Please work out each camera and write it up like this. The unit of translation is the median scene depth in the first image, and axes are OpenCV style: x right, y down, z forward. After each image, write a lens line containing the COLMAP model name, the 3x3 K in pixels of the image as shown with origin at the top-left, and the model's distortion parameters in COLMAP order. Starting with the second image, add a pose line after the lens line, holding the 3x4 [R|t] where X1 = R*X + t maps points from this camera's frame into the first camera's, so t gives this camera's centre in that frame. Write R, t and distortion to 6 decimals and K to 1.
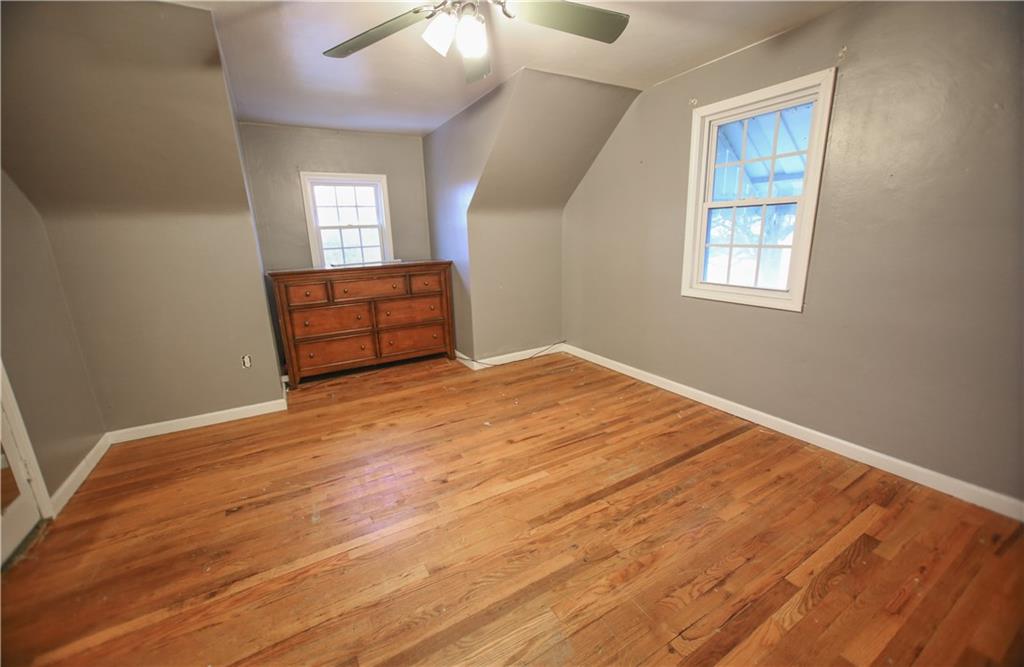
lens RADIAL K [[403.8, 0, 512.0], [0, 403.8, 333.5], [0, 0, 1]] dist [-0.013595, 0.000125]
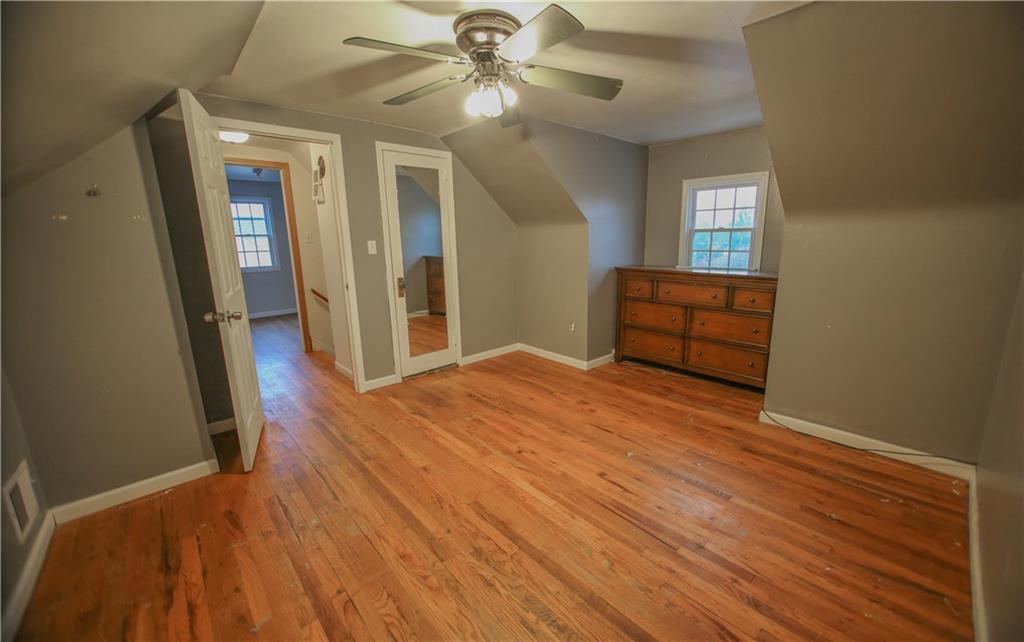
lens RADIAL K [[396.0, 0, 512.0], [0, 396.0, 321.0], [0, 0, 1]] dist [-0.012193, 0.000043]
pose [[0.215093, 0.232490, -0.948517, 0.586499], [-0.226812, 0.956585, 0.183033, -0.150133], [0.949890, 0.175766, 0.258486, 0.409403]]
